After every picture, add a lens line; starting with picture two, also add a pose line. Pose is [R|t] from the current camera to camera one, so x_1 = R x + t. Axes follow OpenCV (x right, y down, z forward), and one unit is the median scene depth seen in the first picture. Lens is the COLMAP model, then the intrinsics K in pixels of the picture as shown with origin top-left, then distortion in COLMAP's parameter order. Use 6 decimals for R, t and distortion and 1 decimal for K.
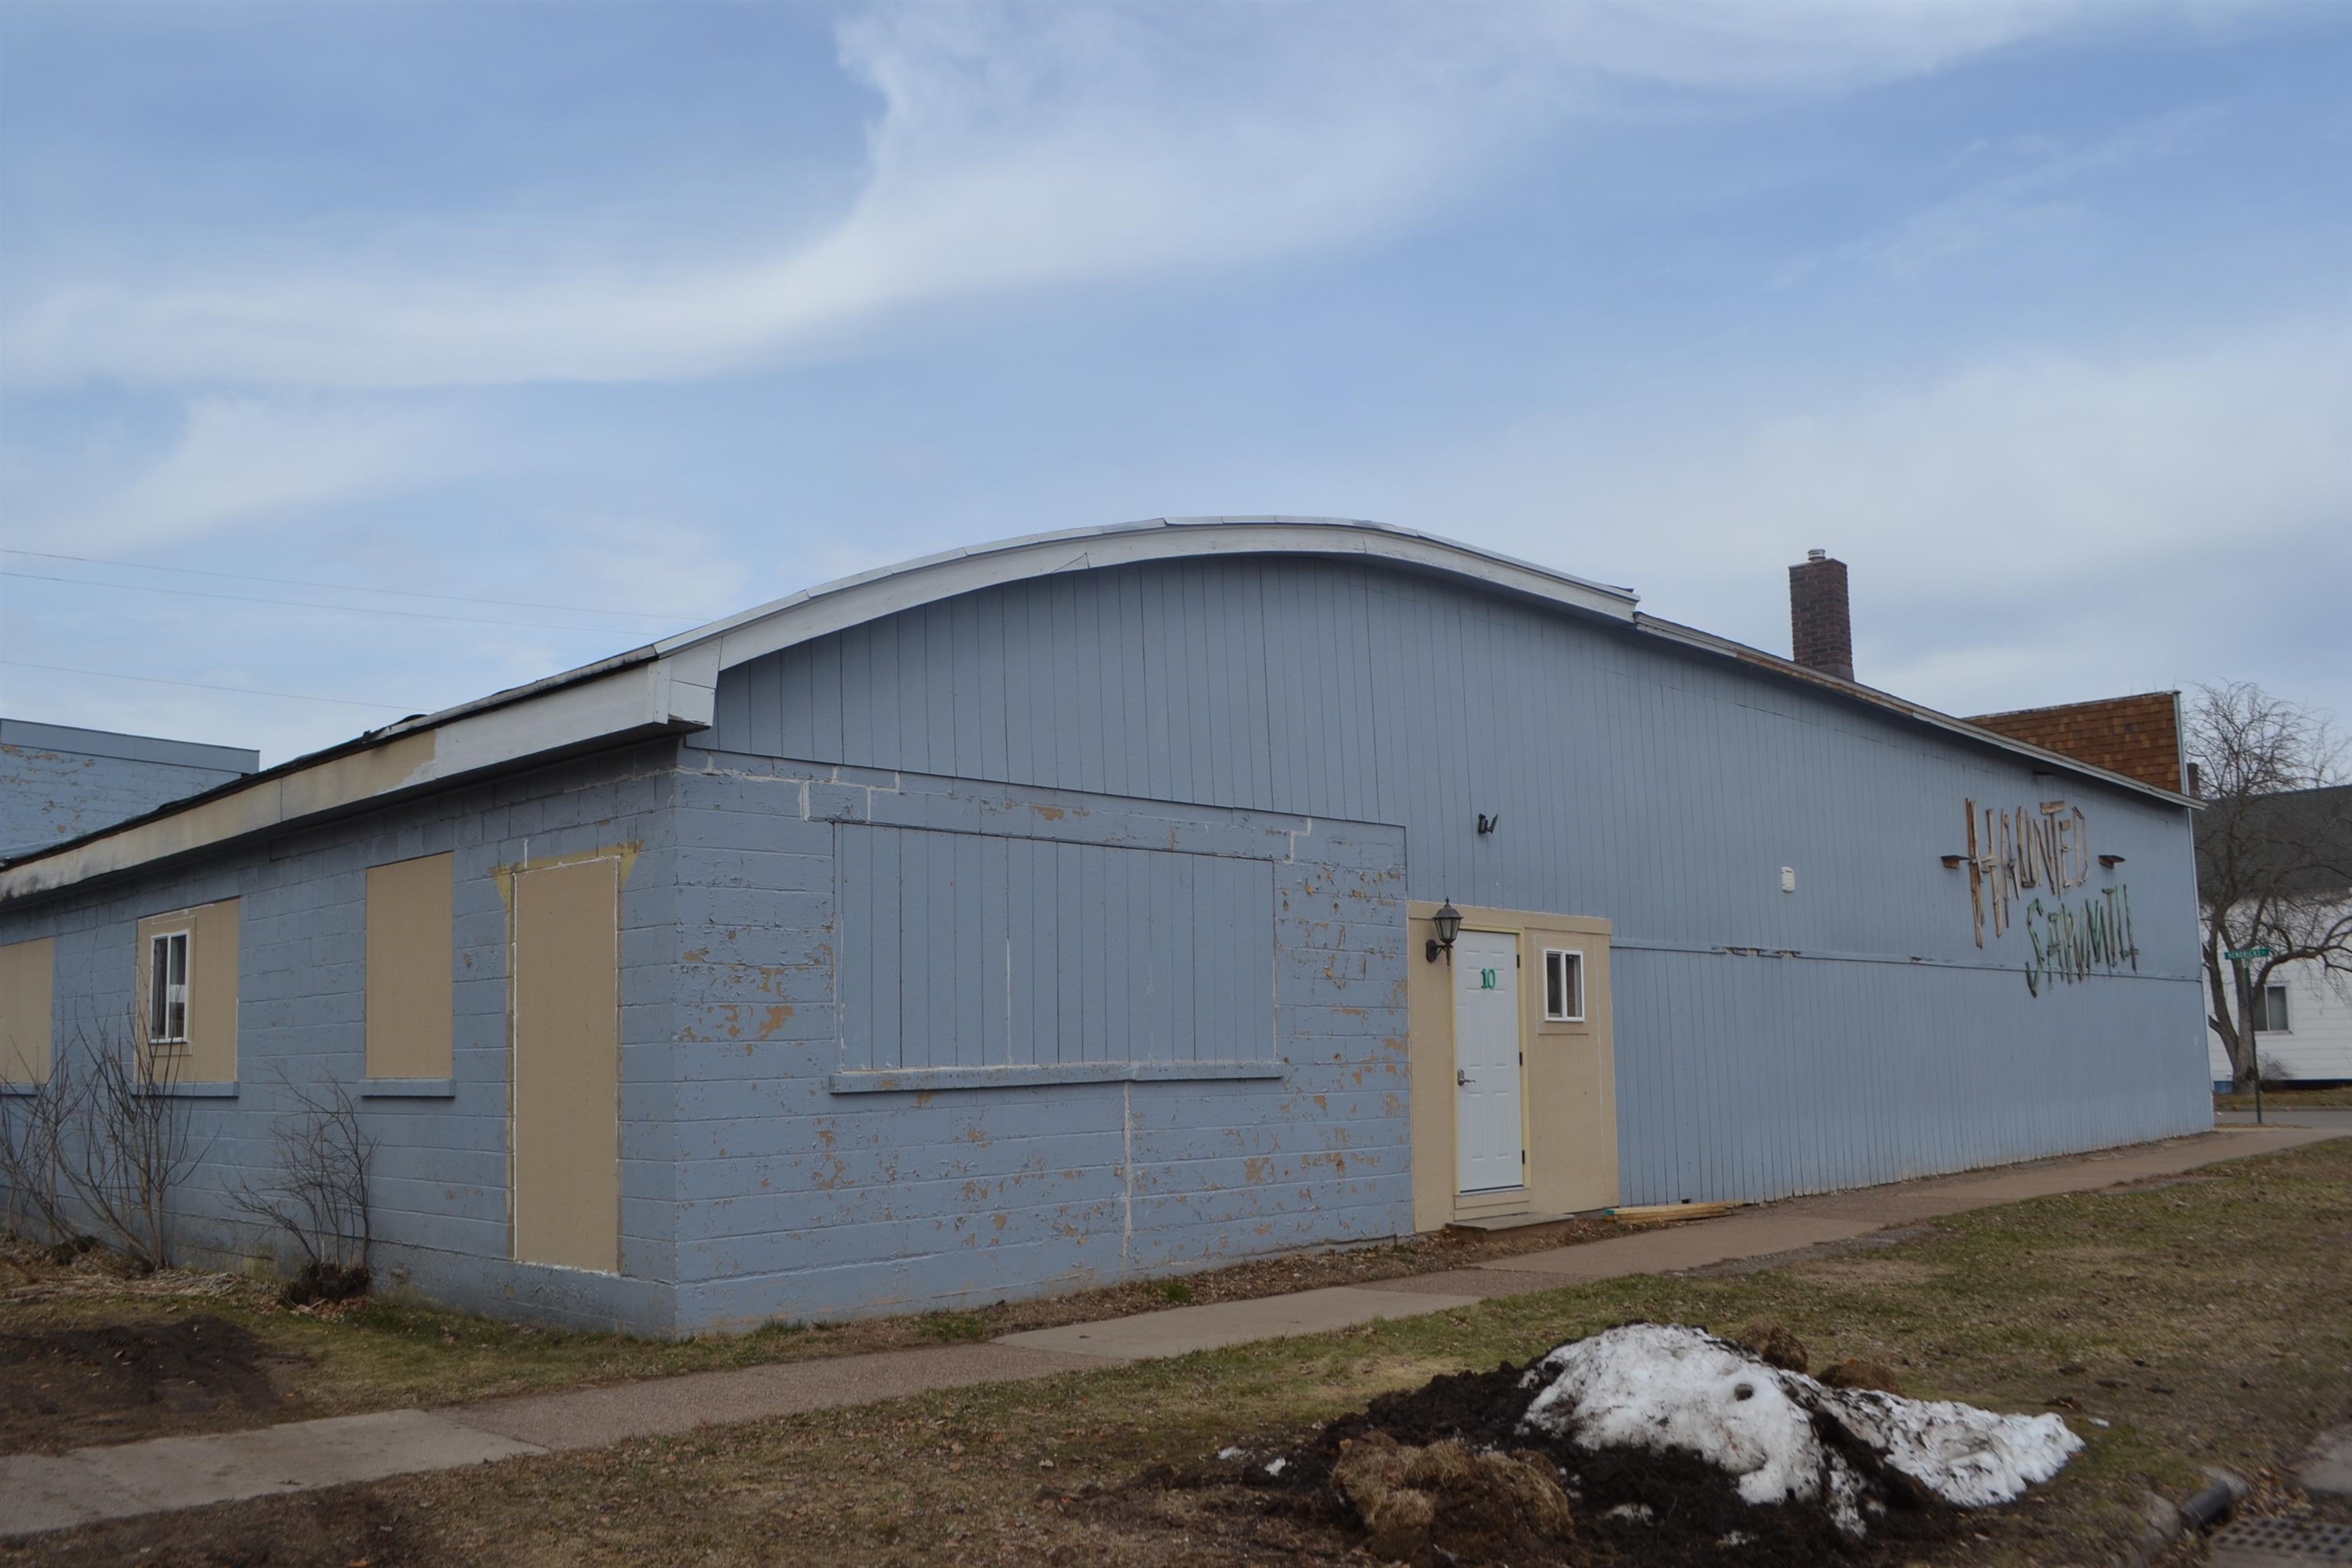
lens RADIAL K [[1851.3, 0, 1194.9], [0, 1851.3, 856.4], [0, 0, 1]] dist [-0.071372, 0.010075]
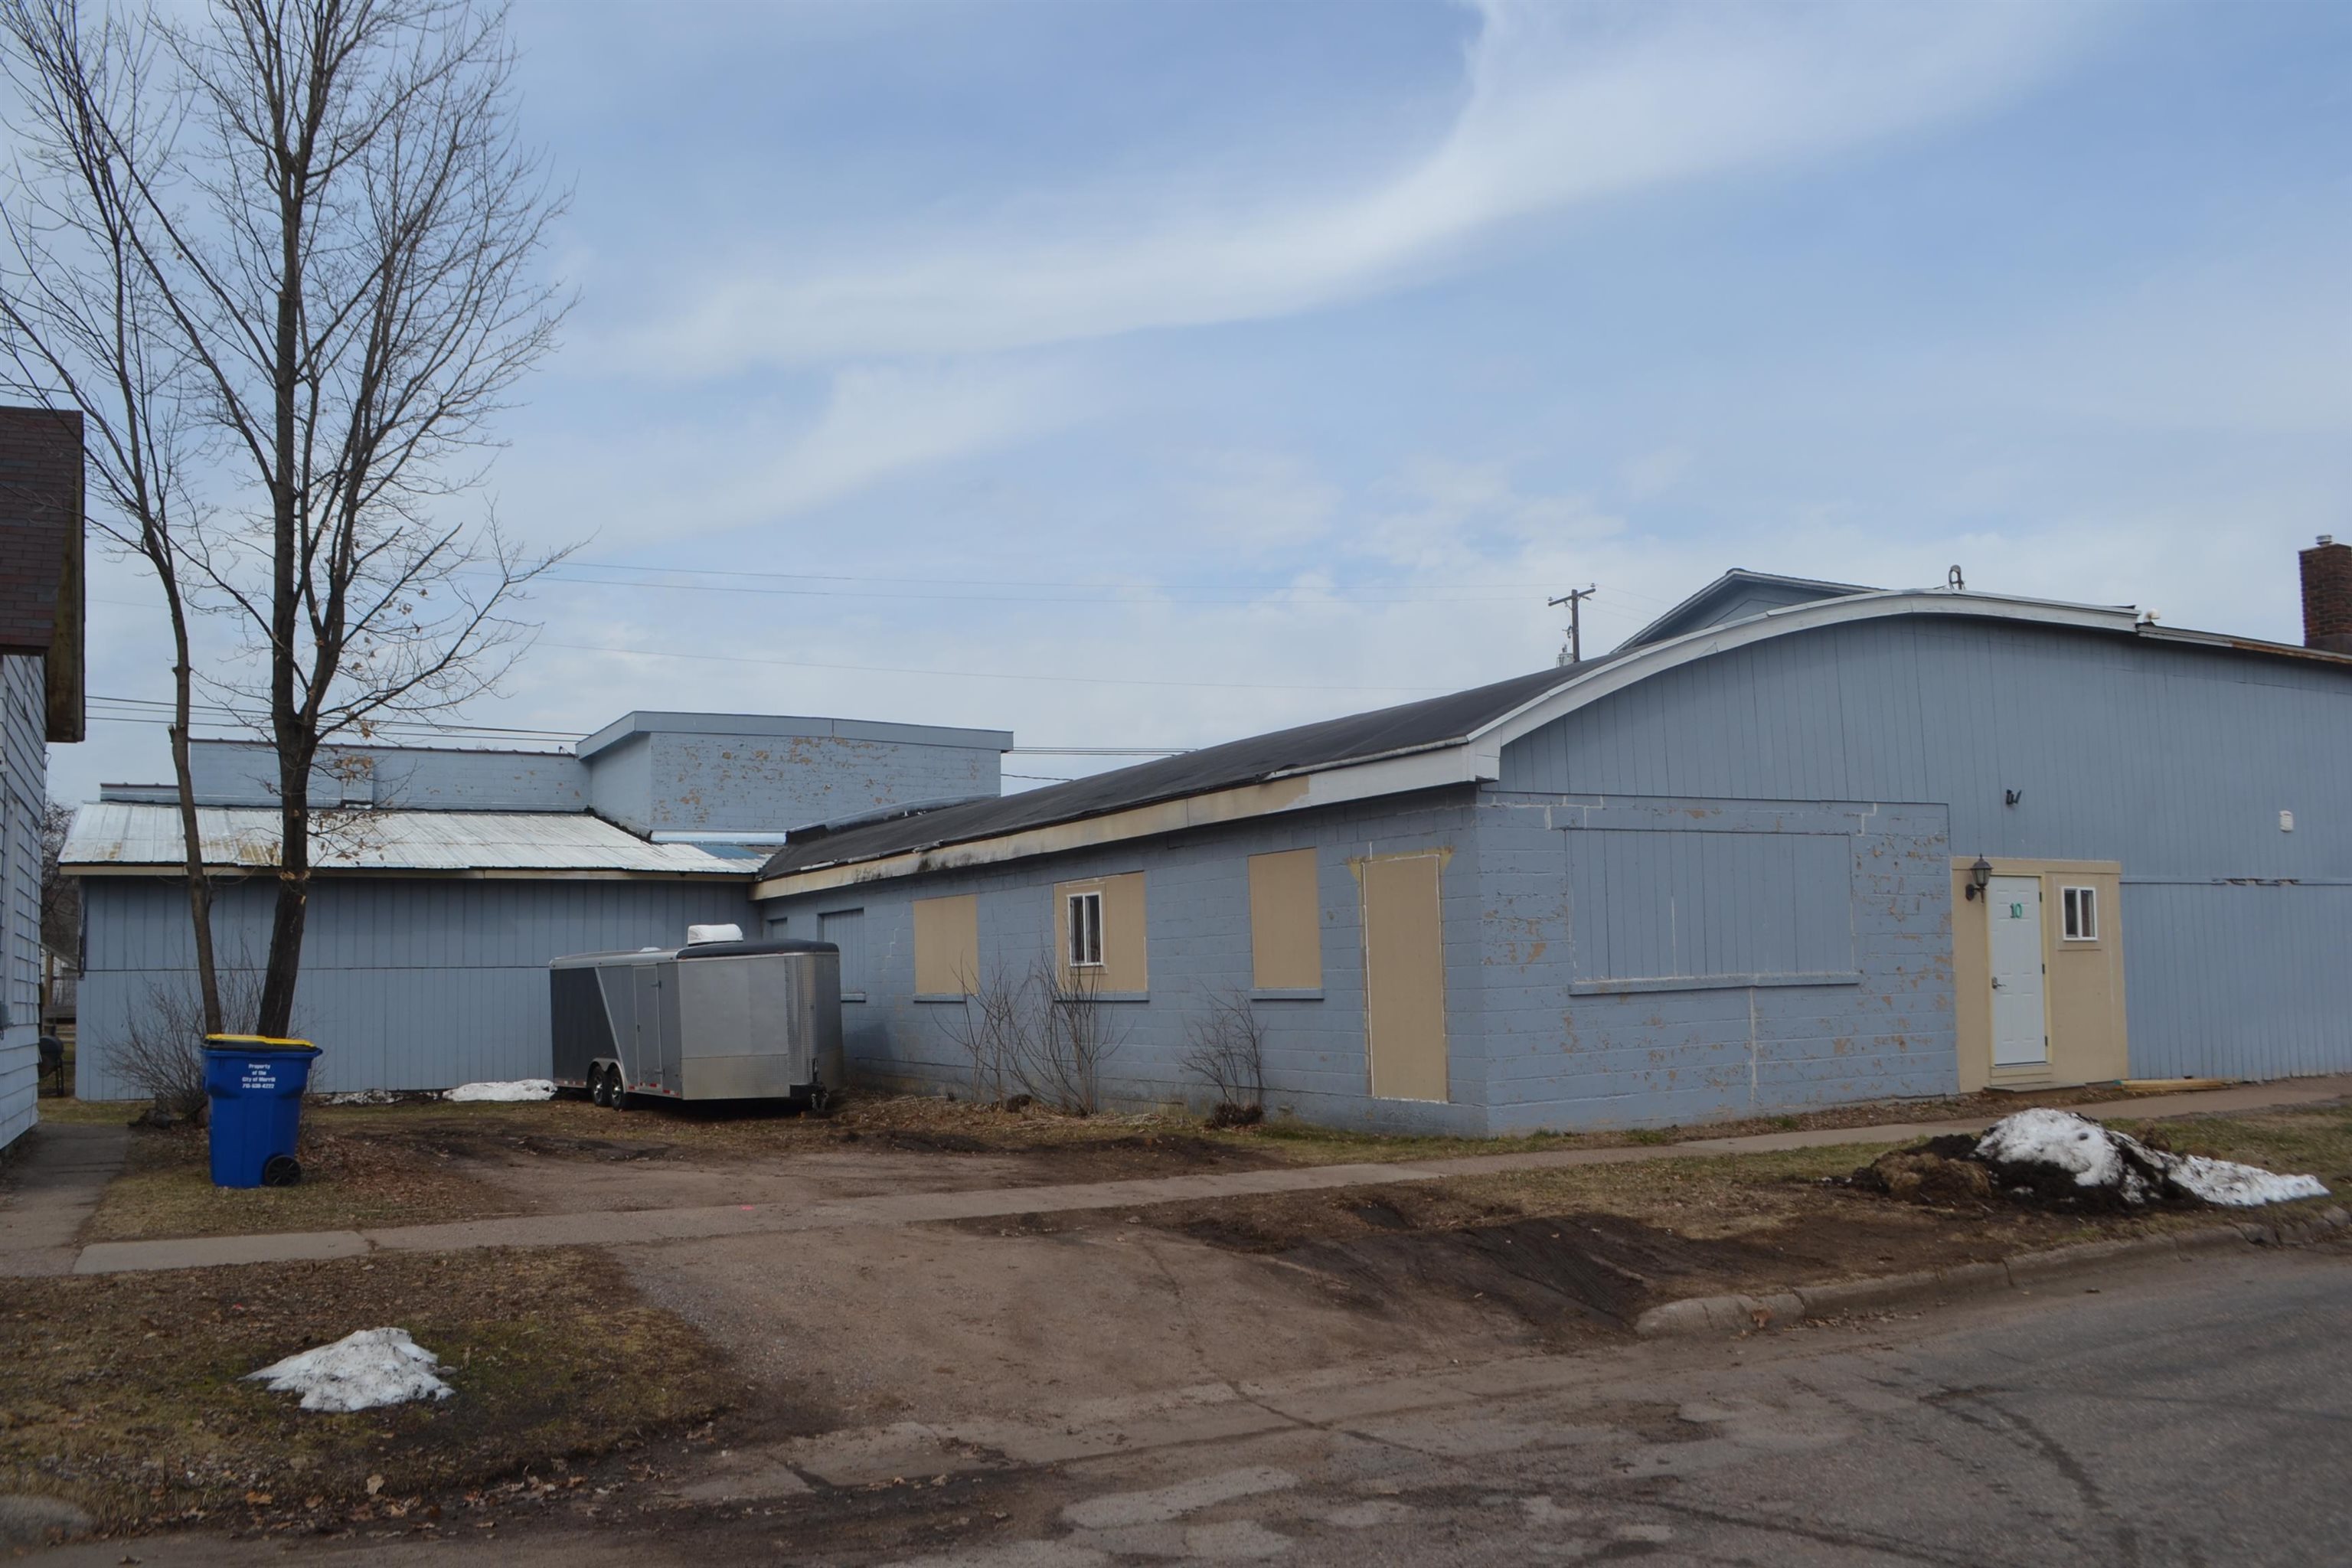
lens RADIAL K [[1851.3, 0, 1194.9], [0, 1851.3, 856.4], [0, 0, 1]] dist [-0.071372, 0.010075]
pose [[0.952629, -0.022593, -0.303293, -0.011624], [0.037988, 0.998266, 0.044957, -0.071162], [0.301751, -0.054349, 0.951836, -0.575362]]
